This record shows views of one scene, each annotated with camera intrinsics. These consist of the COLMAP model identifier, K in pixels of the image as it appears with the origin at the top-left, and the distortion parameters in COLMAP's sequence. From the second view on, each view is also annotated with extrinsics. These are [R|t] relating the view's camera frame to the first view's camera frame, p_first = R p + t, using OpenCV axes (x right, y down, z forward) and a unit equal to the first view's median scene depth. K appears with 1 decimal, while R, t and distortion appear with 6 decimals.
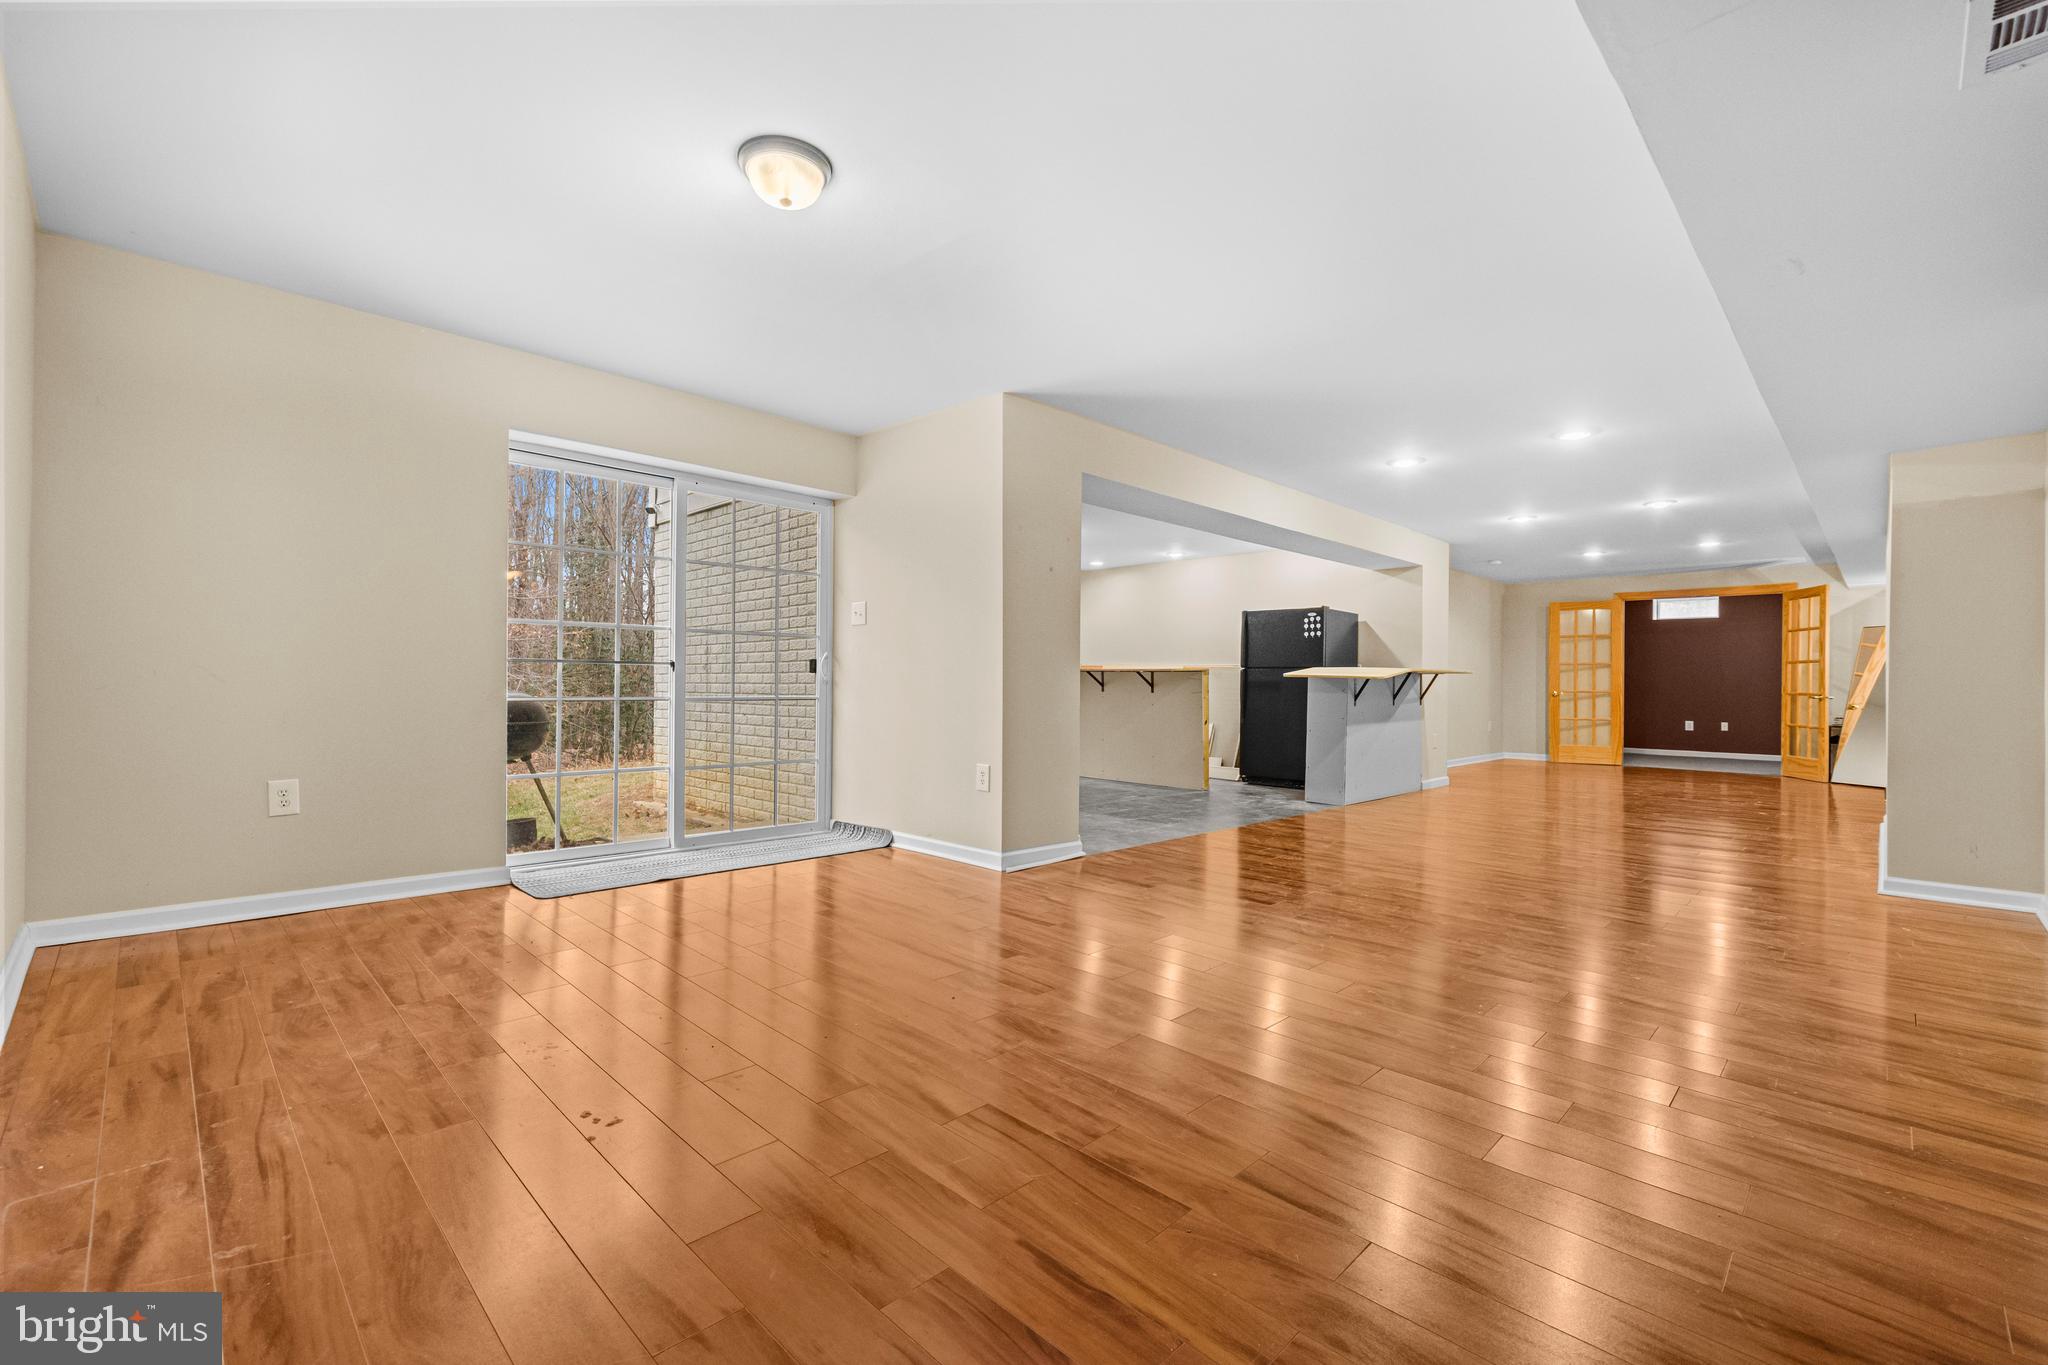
lens RADIAL K [[879.5, 0, 1012.6], [0, 879.5, 673.4], [0, 0, 1]] dist [0.005051, -0.001064]
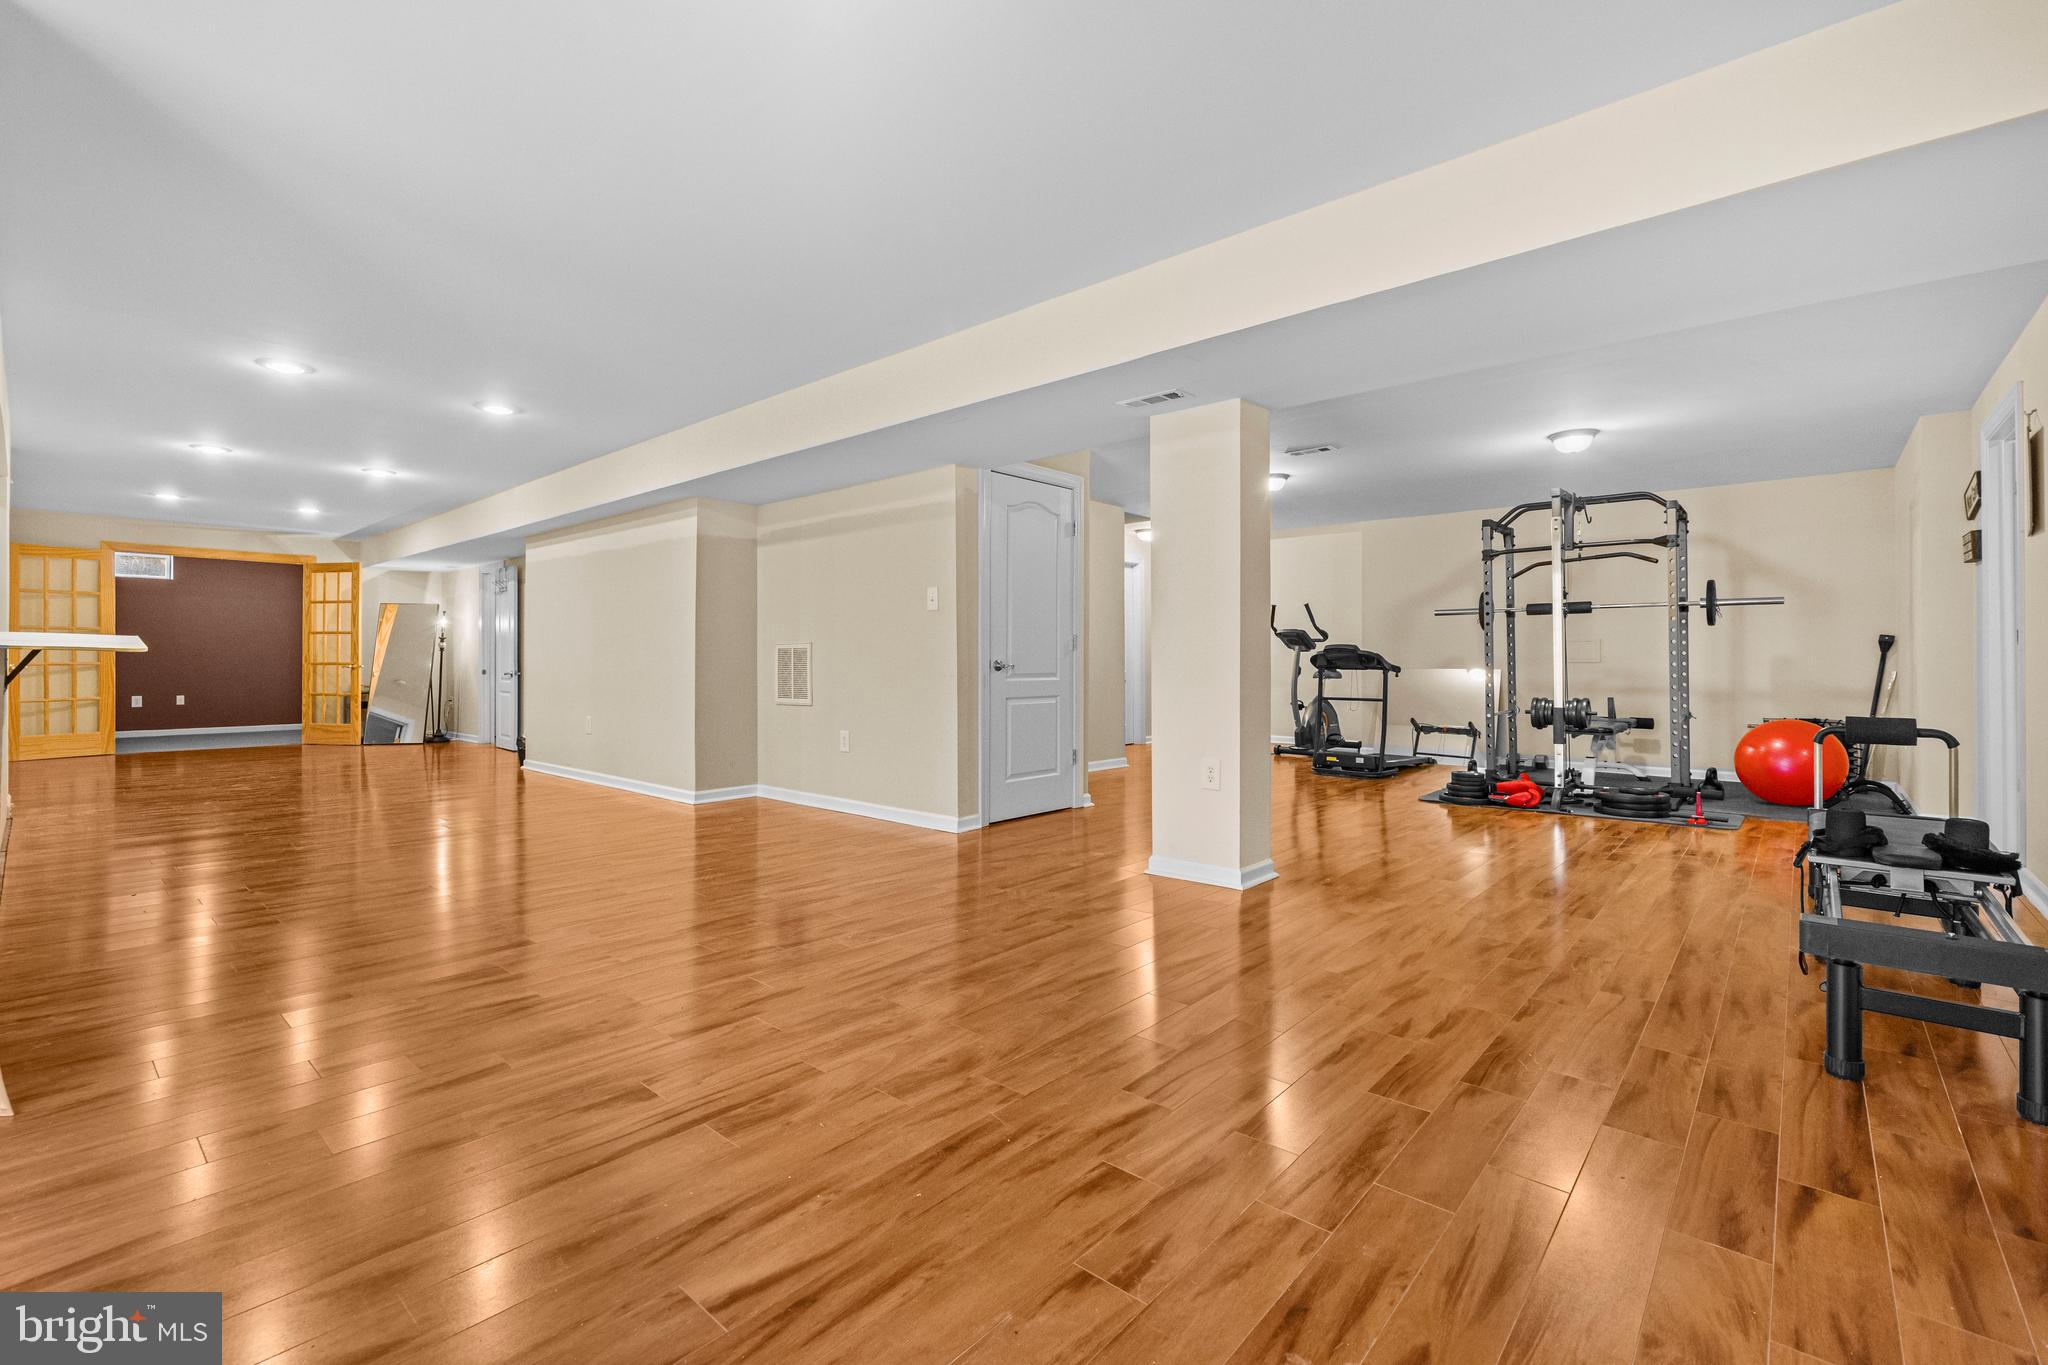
lens RADIAL K [[879.5, 0, 1031.4], [0, 879.5, 670.5], [0, 0, 1]] dist [0.005051, -0.001064]
pose [[-0.078731, -0.021849, 0.996656, -0.216428], [-0.013873, 0.999687, 0.020820, -0.001587], [-0.996799, -0.012188, -0.079009, 0.254883]]
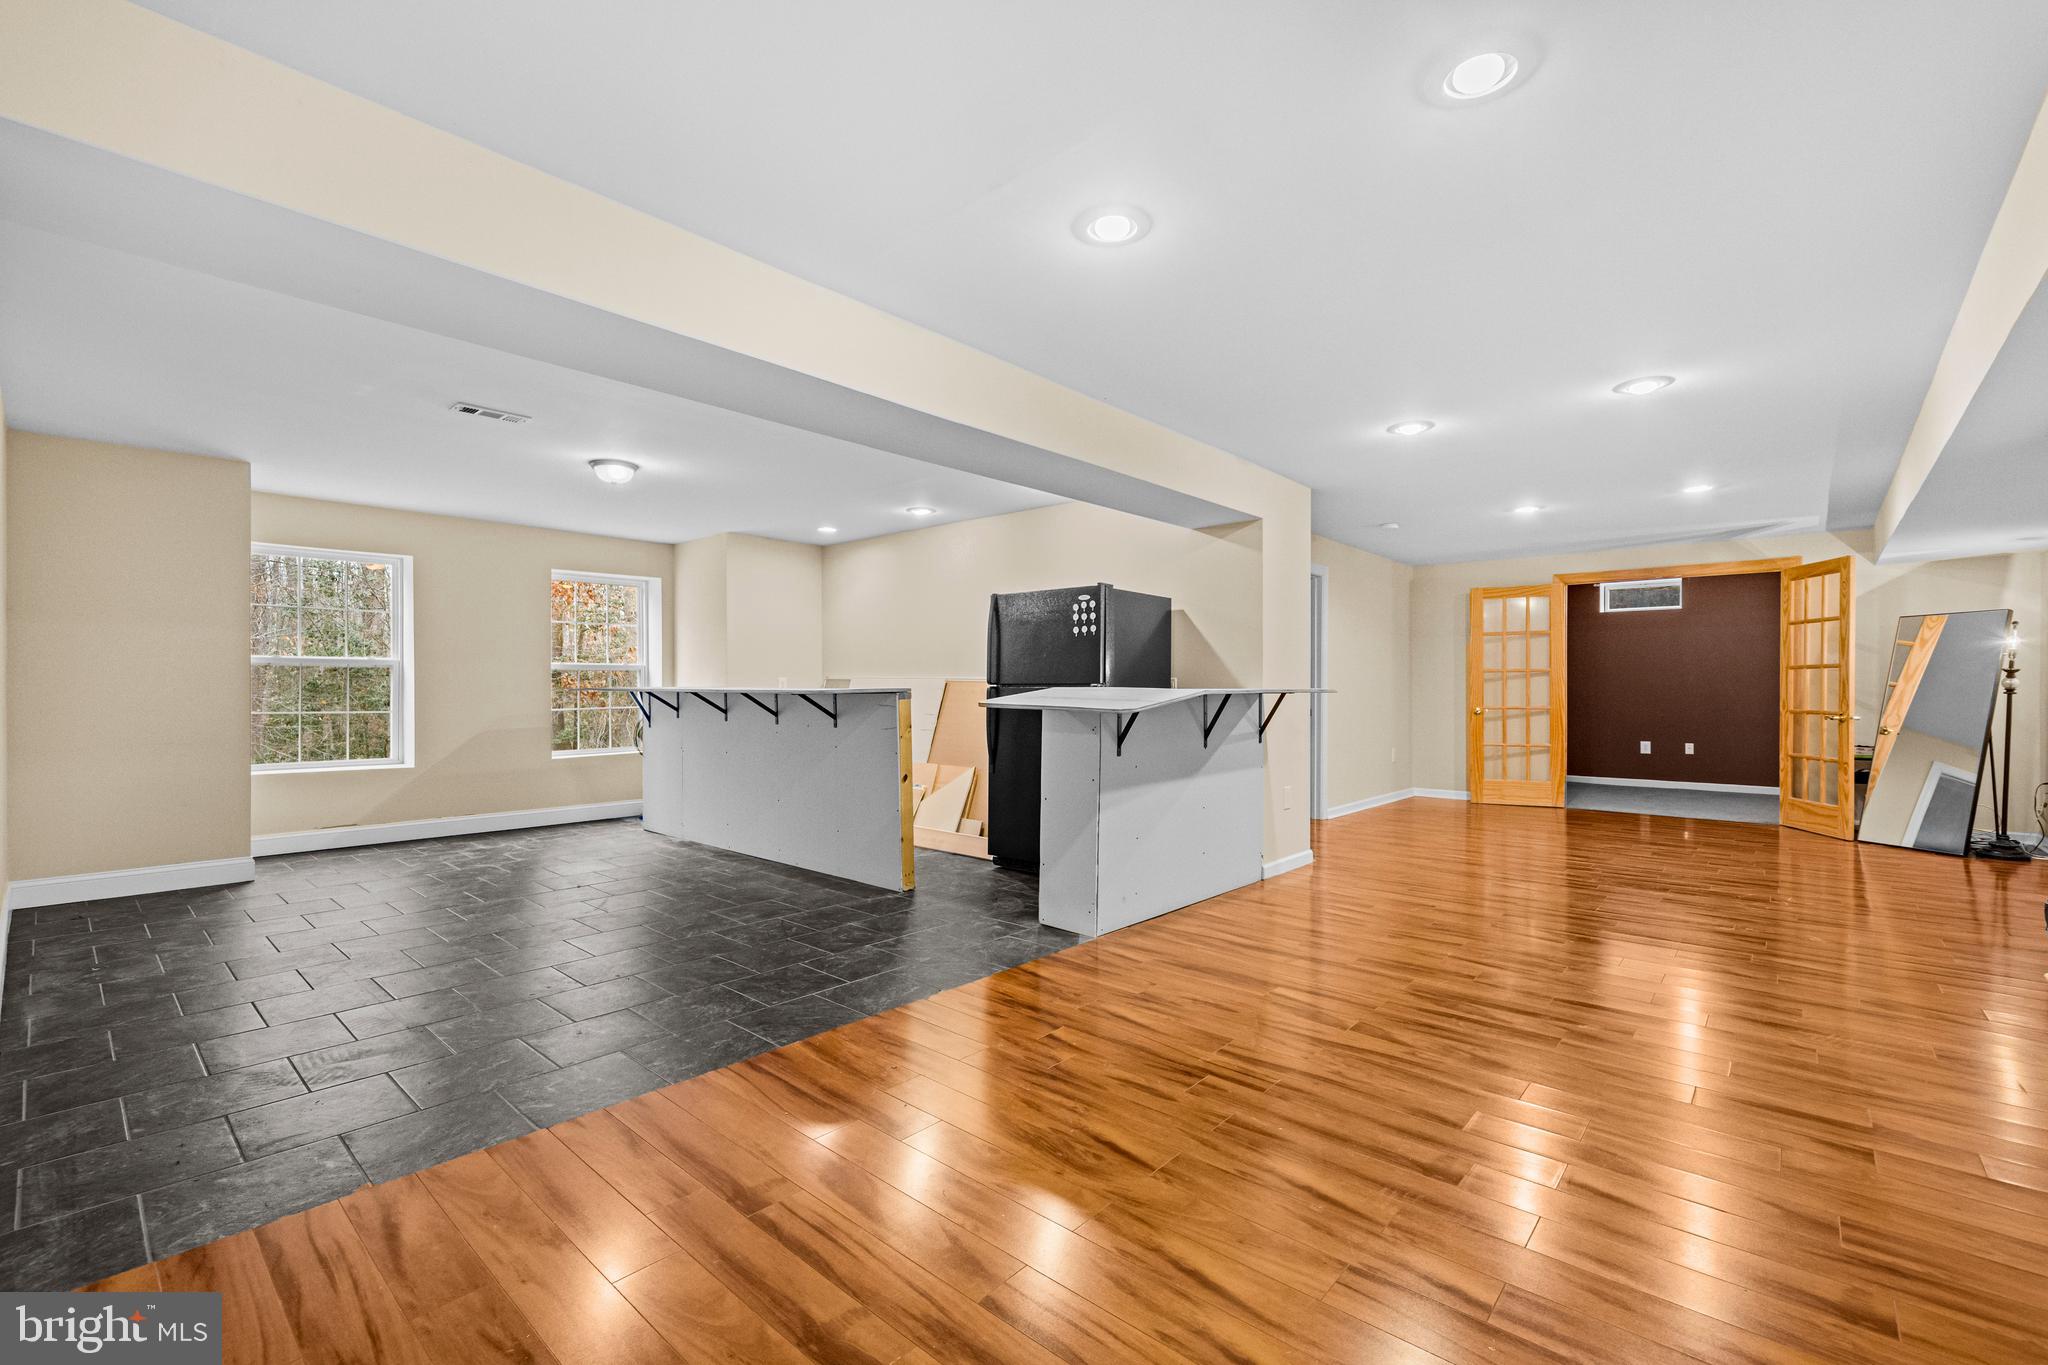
lens RADIAL K [[879.5, 0, 1020.0], [0, 879.5, 687.1], [0, 0, 1]] dist [0.005051, -0.001064]
pose [[0.998079, -0.009856, 0.061168, 0.221137], [0.009203, 0.999898, 0.010947, -0.010328], [-0.061270, -0.010363, 0.998067, 0.337216]]
